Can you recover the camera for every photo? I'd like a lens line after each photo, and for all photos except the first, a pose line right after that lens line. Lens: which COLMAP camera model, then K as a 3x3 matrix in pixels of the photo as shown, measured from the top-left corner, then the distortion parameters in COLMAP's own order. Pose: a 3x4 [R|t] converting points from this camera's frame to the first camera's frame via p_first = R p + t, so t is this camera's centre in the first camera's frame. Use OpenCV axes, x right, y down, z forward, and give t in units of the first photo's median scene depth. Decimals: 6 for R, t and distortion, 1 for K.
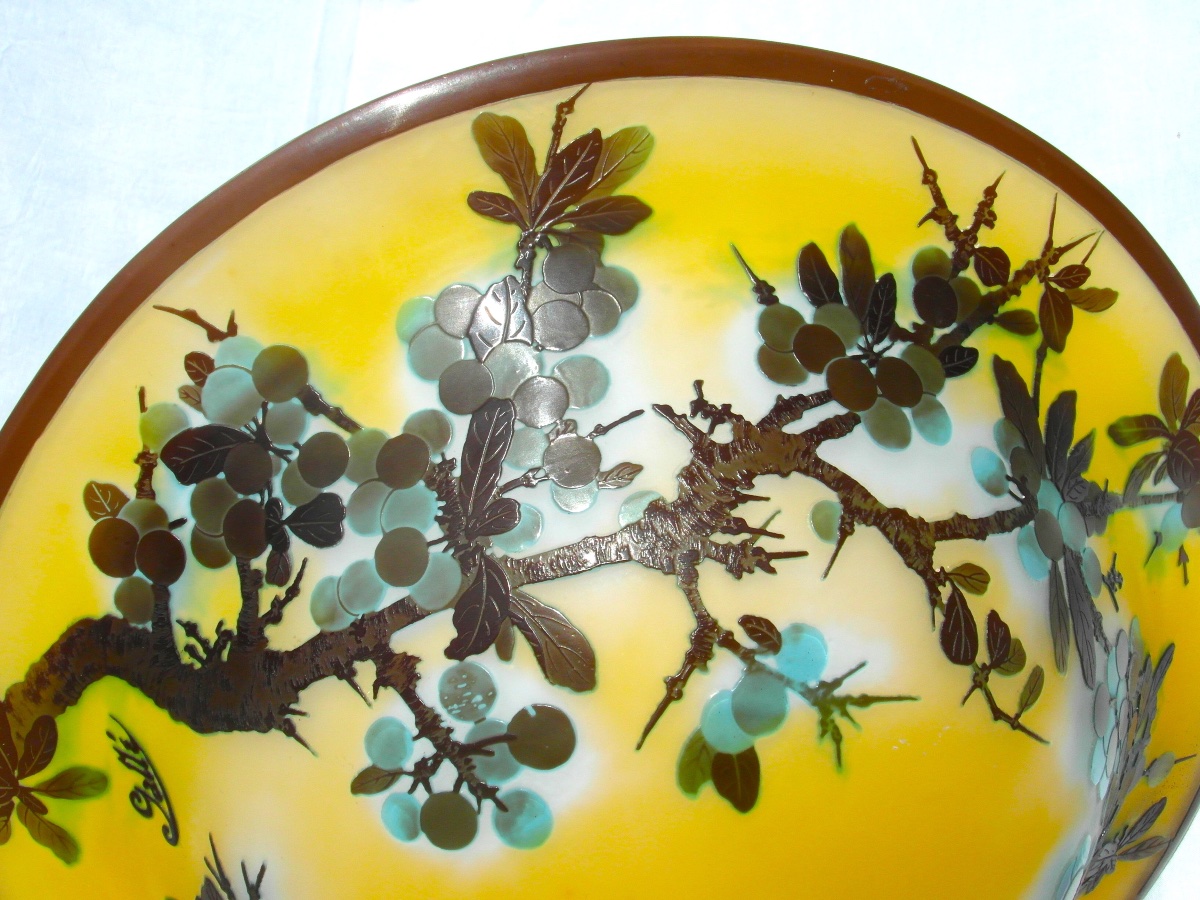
lens RADIAL K [[1506.5, 0, 600.0], [0, 1506.5, 450.0], [0, 0, 1]] dist [0.012845, -0.120990]
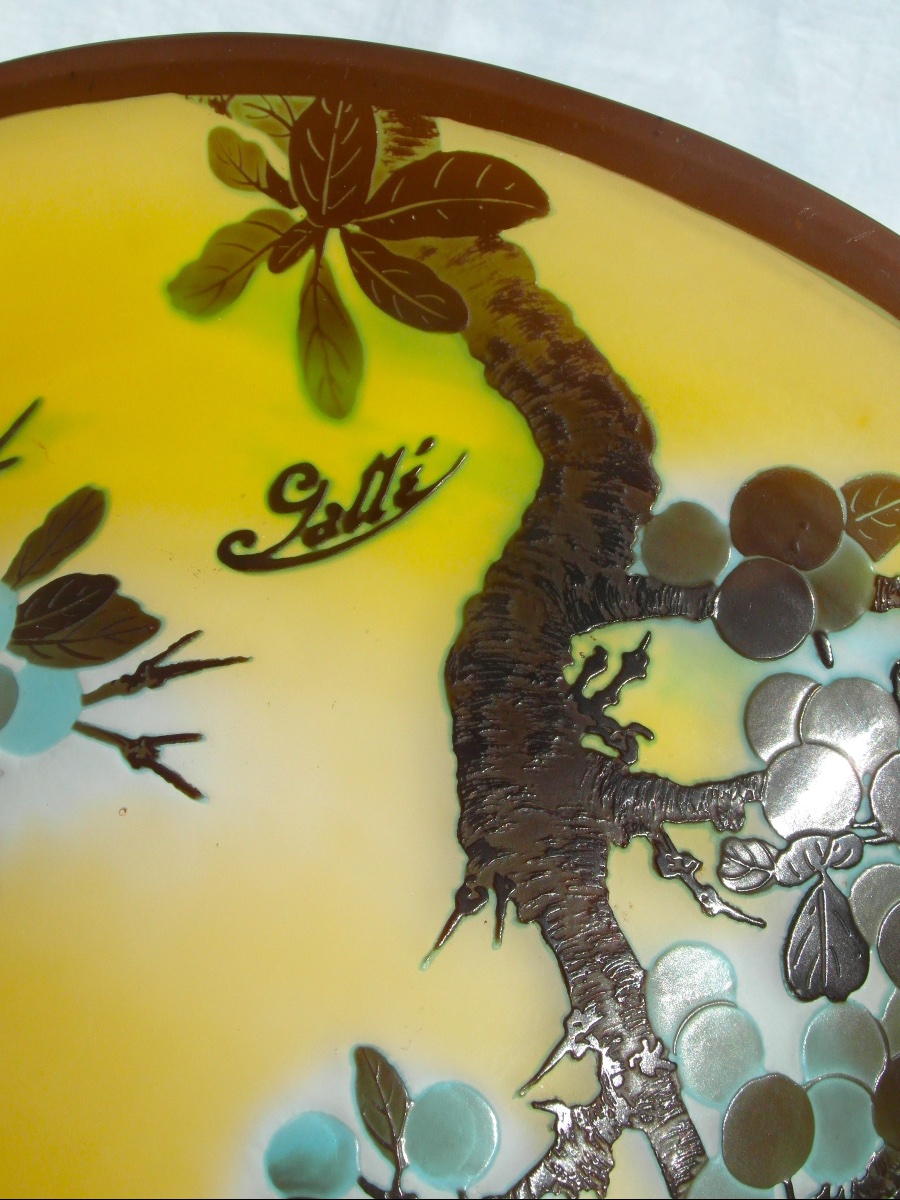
lens RADIAL K [[1506.5, 0, 450.0], [0, 1506.5, 600.0], [0, 0, 1]] dist [0.012845, -0.120990]
pose [[-0.090889, 0.976672, 0.194554, -0.406744], [-0.992750, -0.073430, -0.095157, 0.246586], [-0.078651, -0.201792, 0.976265, 0.493247]]
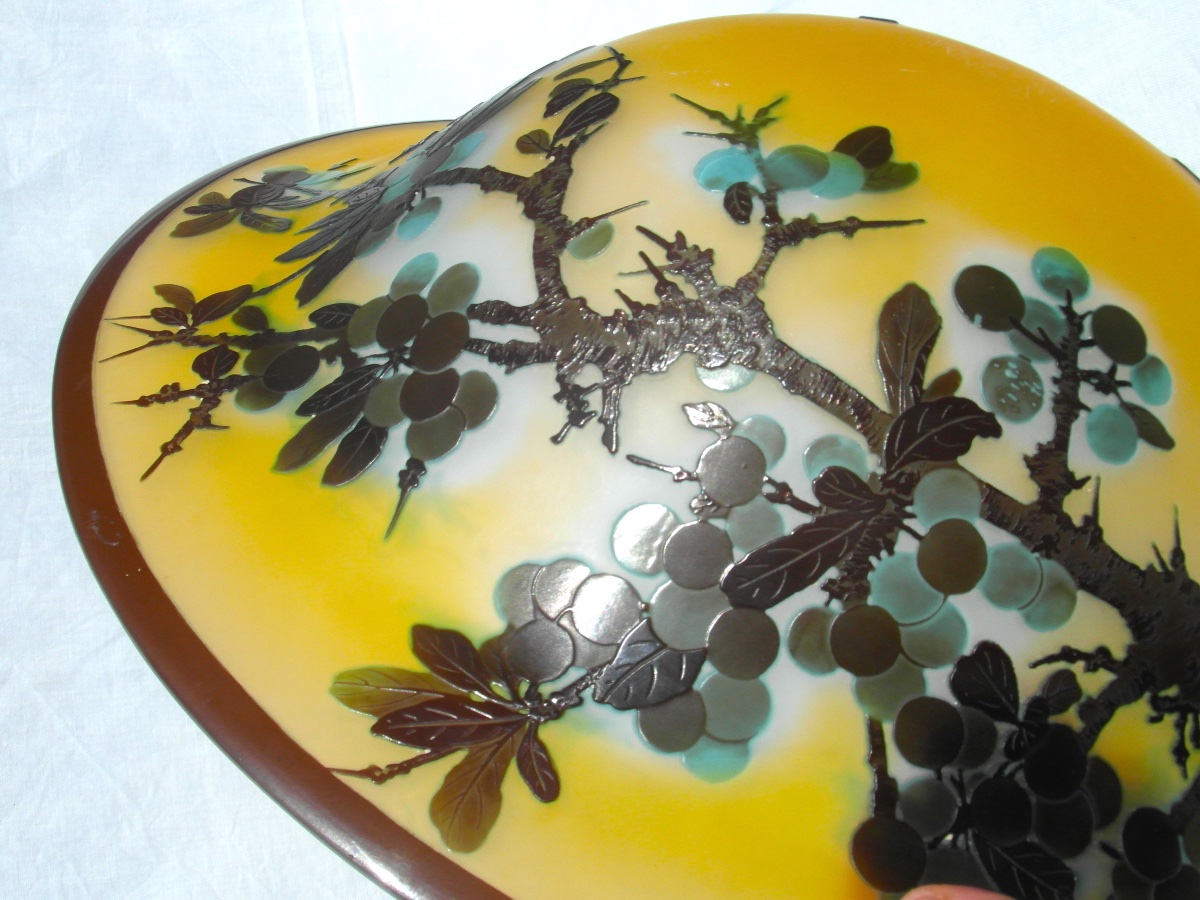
lens RADIAL K [[1506.5, 0, 600.0], [0, 1506.5, 450.0], [0, 0, 1]] dist [0.012845, -0.120990]
pose [[-0.638801, -0.694960, 0.330096, -0.232738], [0.761450, -0.509666, 0.400542, -0.366223], [-0.110122, 0.507219, 0.854753, 0.276246]]
